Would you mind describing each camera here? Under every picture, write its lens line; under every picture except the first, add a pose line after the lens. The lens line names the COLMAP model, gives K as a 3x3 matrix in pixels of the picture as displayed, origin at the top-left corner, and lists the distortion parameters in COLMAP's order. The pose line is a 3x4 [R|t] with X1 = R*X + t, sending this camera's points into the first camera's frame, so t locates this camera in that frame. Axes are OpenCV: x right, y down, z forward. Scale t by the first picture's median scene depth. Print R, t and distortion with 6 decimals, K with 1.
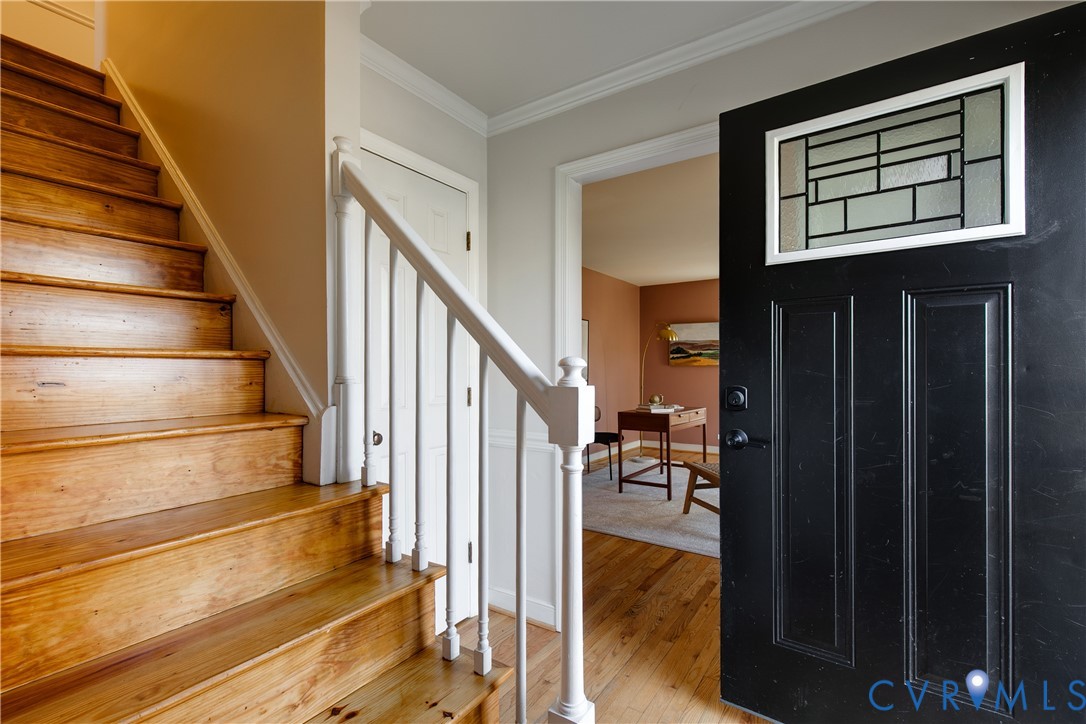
lens RADIAL K [[502.5, 0, 535.4], [0, 502.5, 358.4], [0, 0, 1]] dist [0.009178, -0.004286]
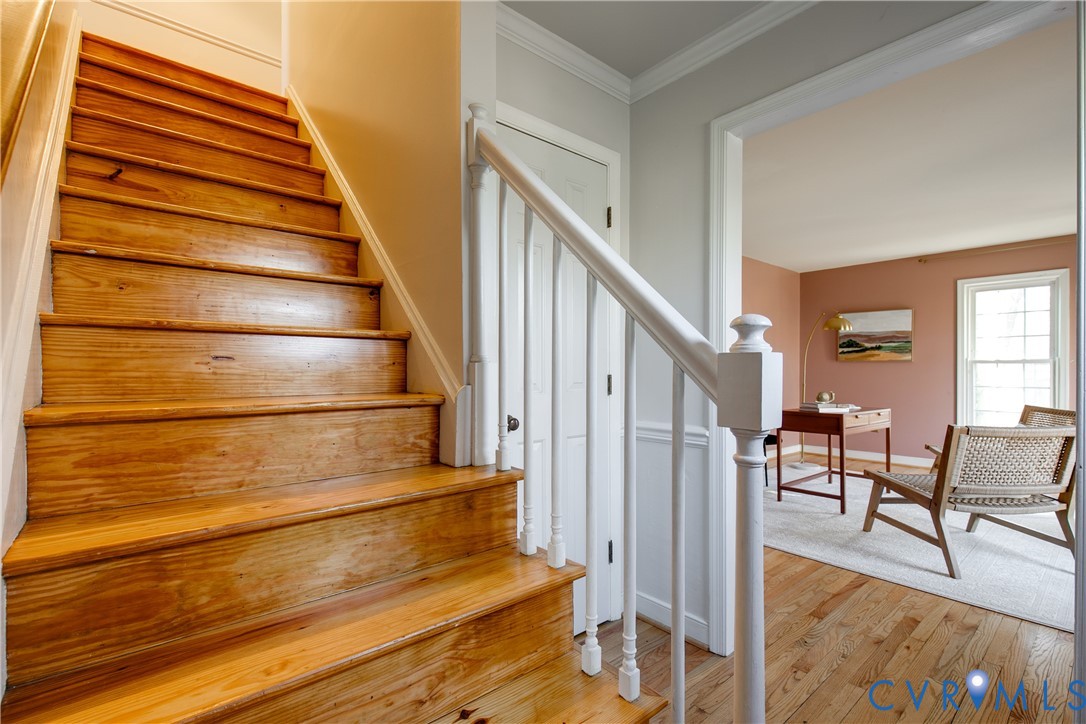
lens RADIAL K [[502.5, 0, 536.4], [0, 502.5, 368.2], [0, 0, 1]] dist [0.009178, -0.004286]
pose [[0.963393, 0.004833, -0.268050, -0.021579], [0.001366, 0.999736, 0.022934, 0.038747], [0.268090, -0.022461, 0.963132, 0.113735]]
